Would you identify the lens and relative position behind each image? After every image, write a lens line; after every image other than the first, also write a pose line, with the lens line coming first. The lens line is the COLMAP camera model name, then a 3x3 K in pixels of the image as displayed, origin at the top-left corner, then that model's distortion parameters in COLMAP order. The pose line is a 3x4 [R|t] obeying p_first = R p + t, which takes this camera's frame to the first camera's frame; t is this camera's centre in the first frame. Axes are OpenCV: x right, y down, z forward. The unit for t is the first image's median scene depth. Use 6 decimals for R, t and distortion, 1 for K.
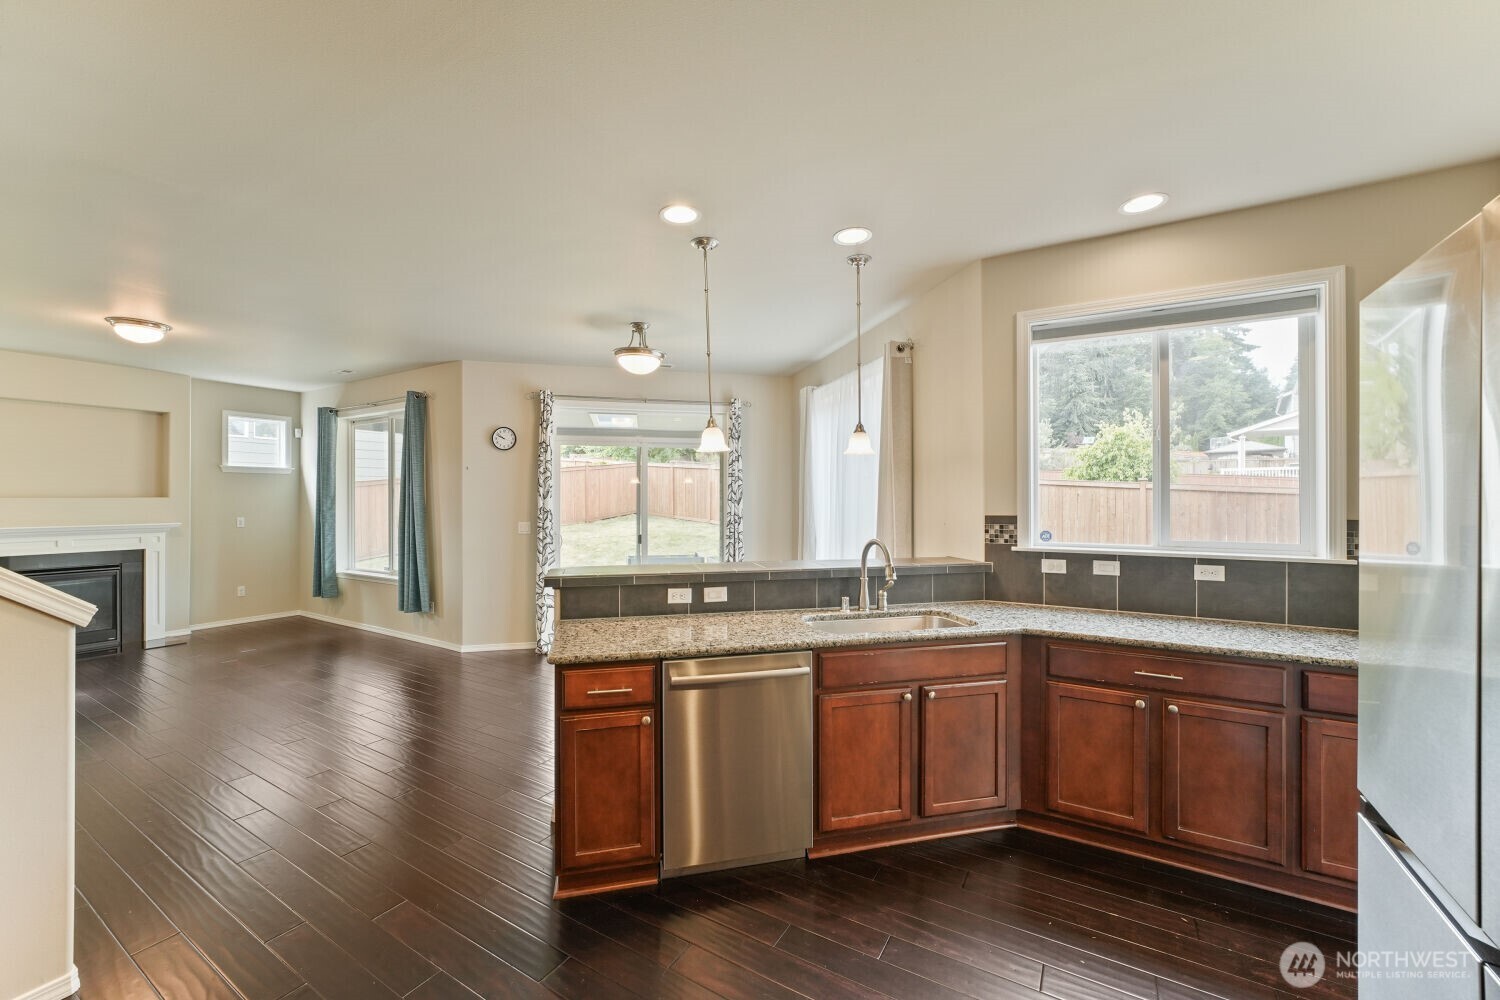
lens RADIAL K [[598.8, 0, 752.0], [0, 598.8, 496.8], [0, 0, 1]] dist [-0.011417, 0.002607]
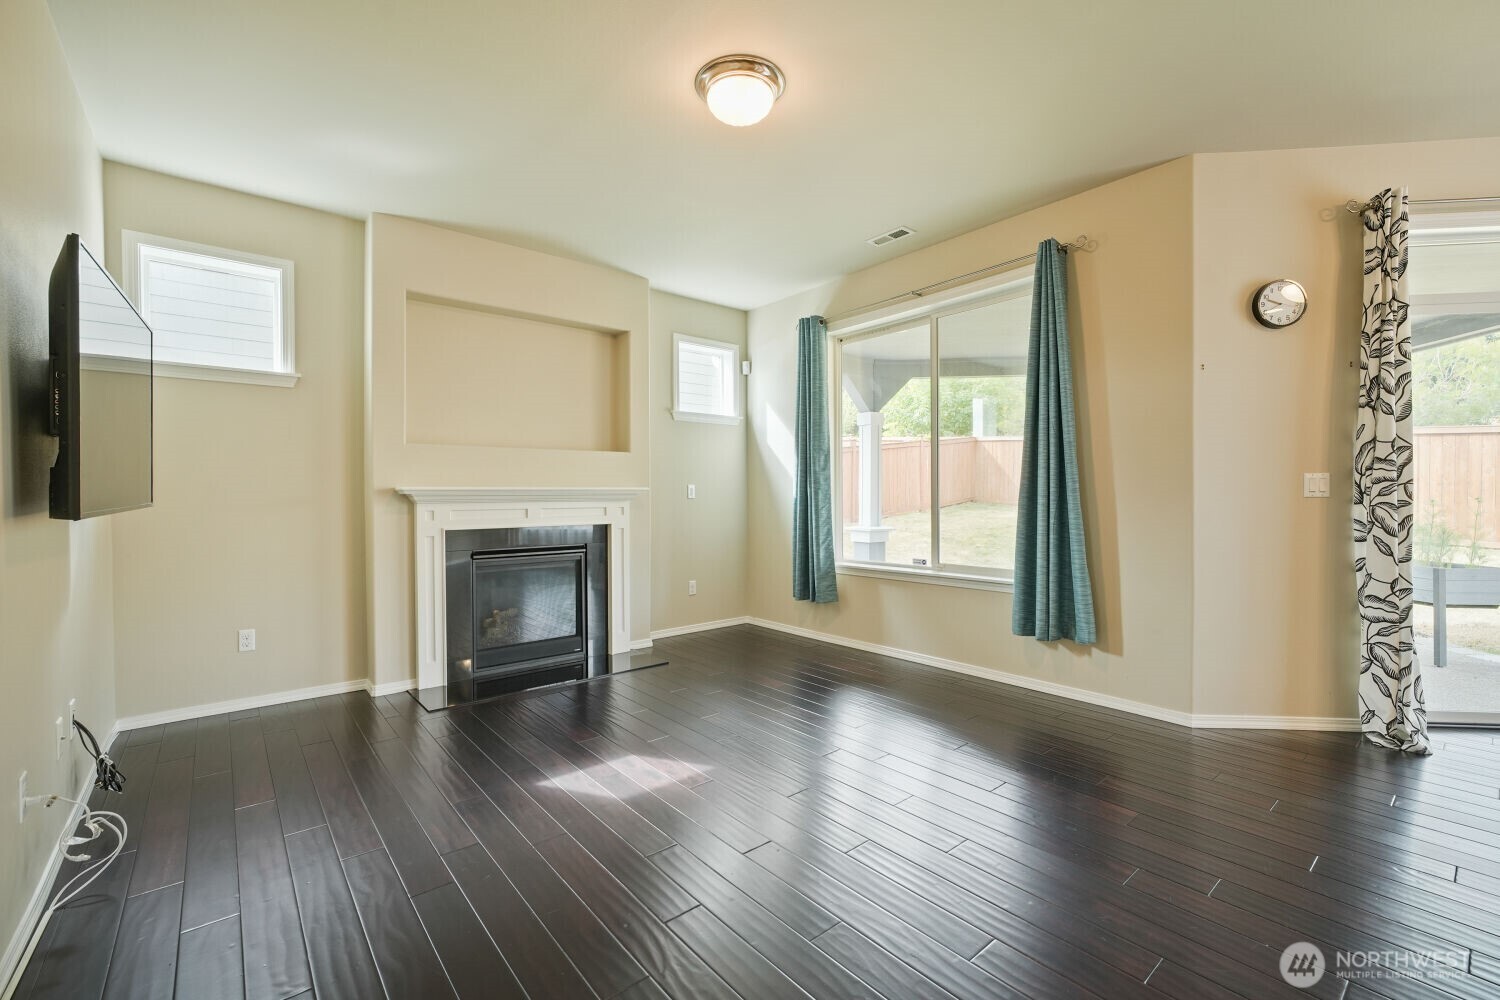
lens RADIAL K [[641.5, 0, 756.8], [0, 641.5, 508.9], [0, 0, 1]] dist [-0.006252, 0.003758]
pose [[0.946611, 0.001635, -0.322374, -0.657098], [0.005770, 0.999741, 0.022012, 0.058196], [0.322327, -0.022697, 0.946356, 0.361136]]
